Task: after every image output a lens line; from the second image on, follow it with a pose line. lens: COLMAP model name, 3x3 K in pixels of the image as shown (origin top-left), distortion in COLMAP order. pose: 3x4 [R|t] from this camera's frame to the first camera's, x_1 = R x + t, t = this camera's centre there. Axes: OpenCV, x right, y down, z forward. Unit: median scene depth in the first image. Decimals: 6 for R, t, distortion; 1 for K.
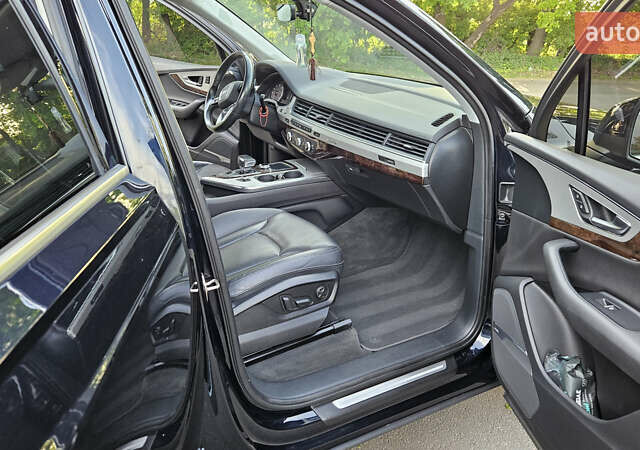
lens RADIAL K [[543.1, 0, 322.9], [0, 543.1, 216.1], [0, 0, 1]] dist [0.086362, -0.106123]
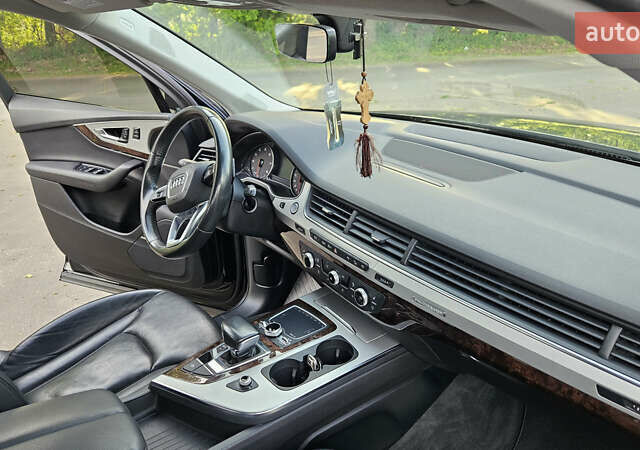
lens RADIAL K [[543.1, 0, 322.9], [0, 543.1, 216.1], [0, 0, 1]] dist [0.086362, -0.106123]
pose [[0.988876, -0.099428, 0.110631, -0.101242], [0.096768, 0.994879, 0.029178, -0.200184], [-0.112966, -0.018148, 0.993433, 0.449901]]
